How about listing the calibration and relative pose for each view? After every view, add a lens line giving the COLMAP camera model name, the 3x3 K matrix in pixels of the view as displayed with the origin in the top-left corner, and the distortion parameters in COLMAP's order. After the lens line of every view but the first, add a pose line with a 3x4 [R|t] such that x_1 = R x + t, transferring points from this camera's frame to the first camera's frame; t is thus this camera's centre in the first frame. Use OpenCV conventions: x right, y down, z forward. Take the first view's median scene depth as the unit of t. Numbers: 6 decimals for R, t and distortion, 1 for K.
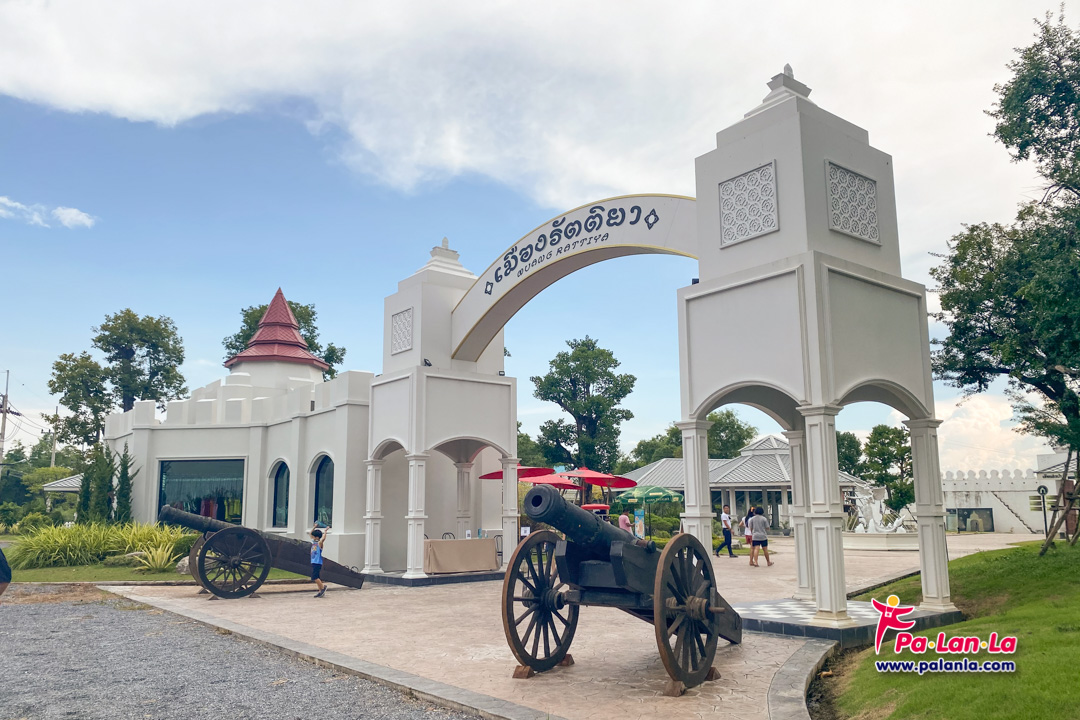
lens RADIAL K [[827.8, 0, 540.0], [0, 827.8, 360.0], [0, 0, 1]] dist [0.039126, -0.000682]
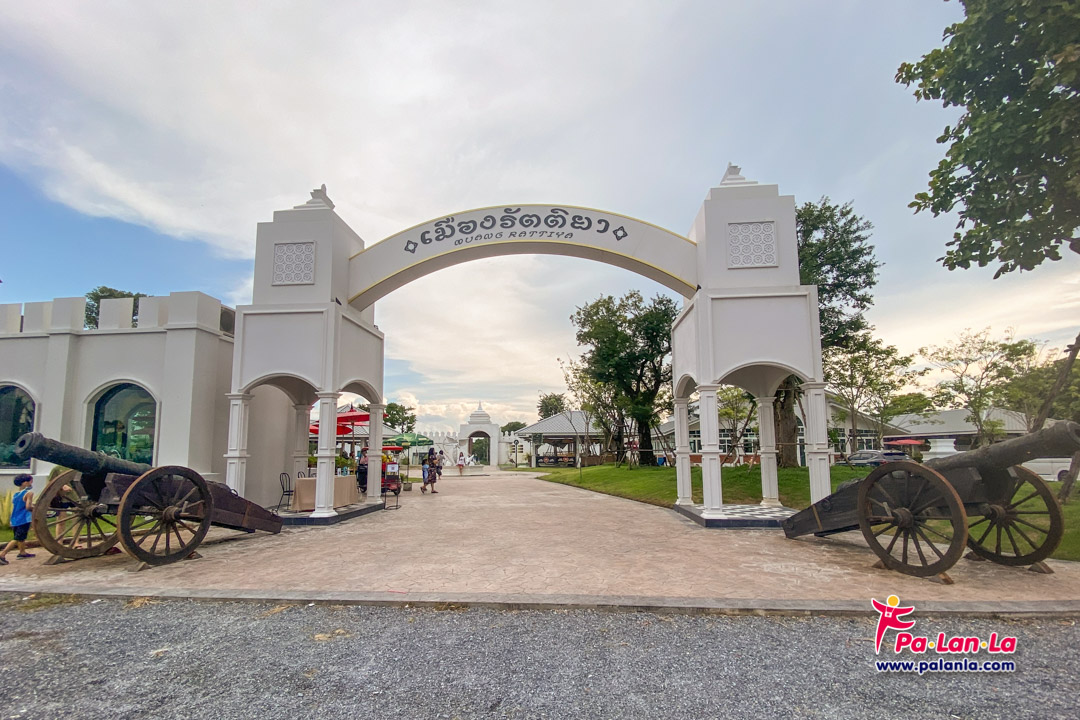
lens RADIAL K [[445.6, 0, 539.5], [0, 445.6, 407.6], [0, 0, 1]] dist [-0.015953, -0.000088]
pose [[0.667713, 0.077186, 0.740407, -0.292901], [-0.133684, 0.990874, 0.017261, 0.072035], [-0.732317, -0.110506, 0.671938, 0.370661]]
